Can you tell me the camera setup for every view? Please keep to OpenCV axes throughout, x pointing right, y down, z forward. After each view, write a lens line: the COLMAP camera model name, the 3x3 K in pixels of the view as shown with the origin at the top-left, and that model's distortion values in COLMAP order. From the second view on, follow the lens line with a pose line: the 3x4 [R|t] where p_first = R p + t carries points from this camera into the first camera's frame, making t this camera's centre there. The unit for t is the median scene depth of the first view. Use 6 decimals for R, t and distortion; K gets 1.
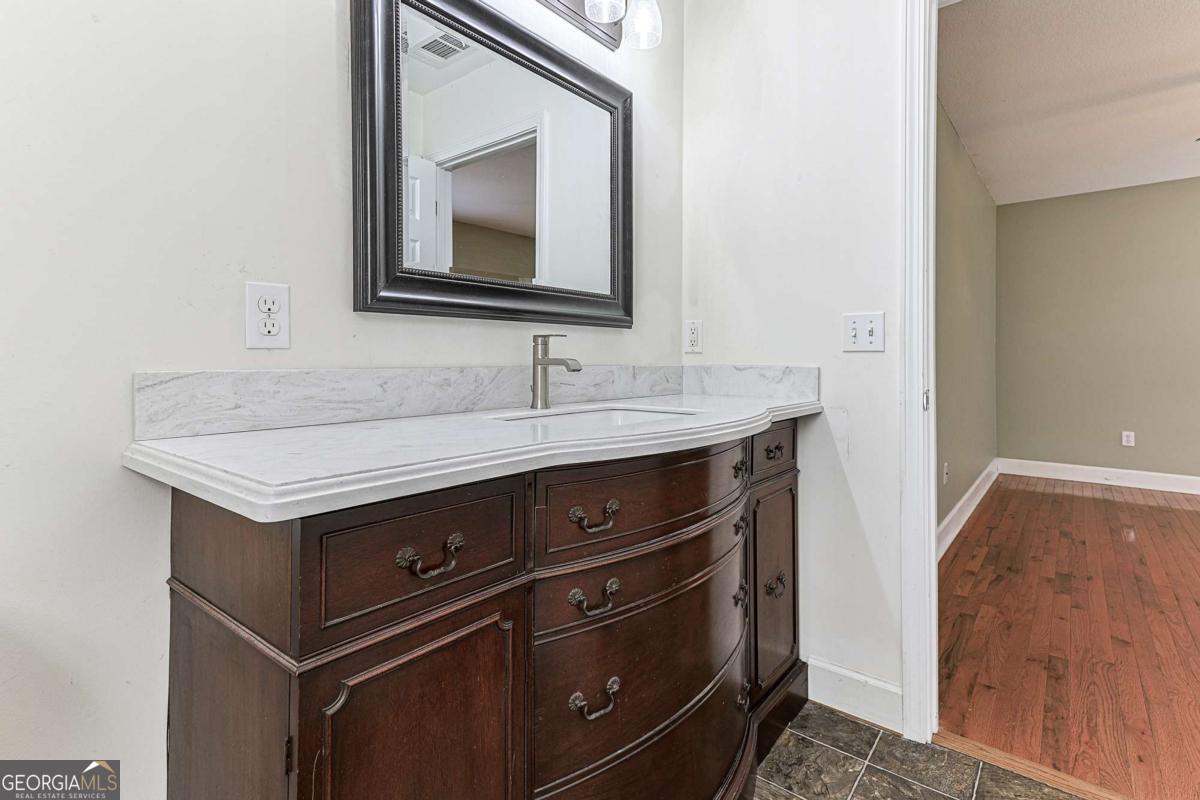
lens RADIAL K [[620.5, 0, 601.4], [0, 620.5, 358.1], [0, 0, 1]] dist [0.029691, -0.000194]
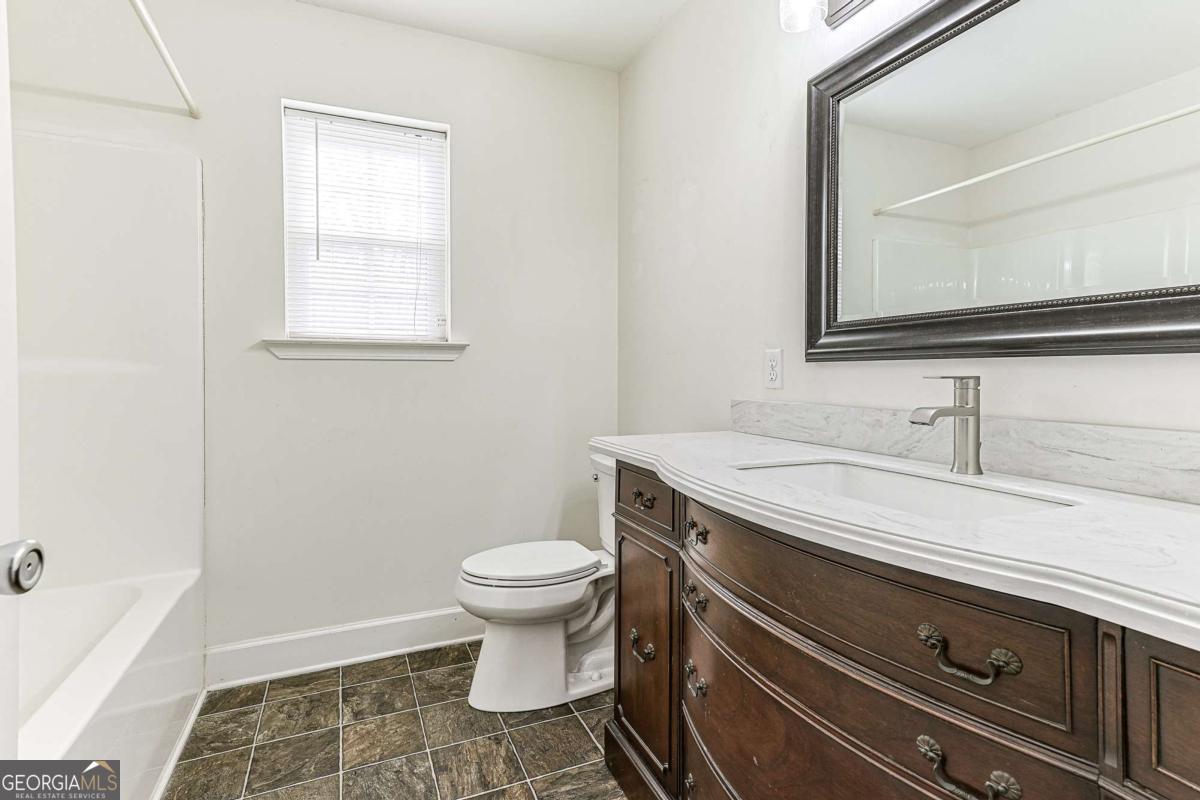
lens RADIAL K [[592.6, 0, 599.7], [0, 592.6, 379.0], [0, 0, 1]] dist [0.022881, -0.000018]
pose [[-0.470972, 0.006727, -0.882122, 0.891160], [-0.006214, 0.999921, 0.010943, -0.045333], [0.882126, 0.010635, -0.470893, 1.116187]]
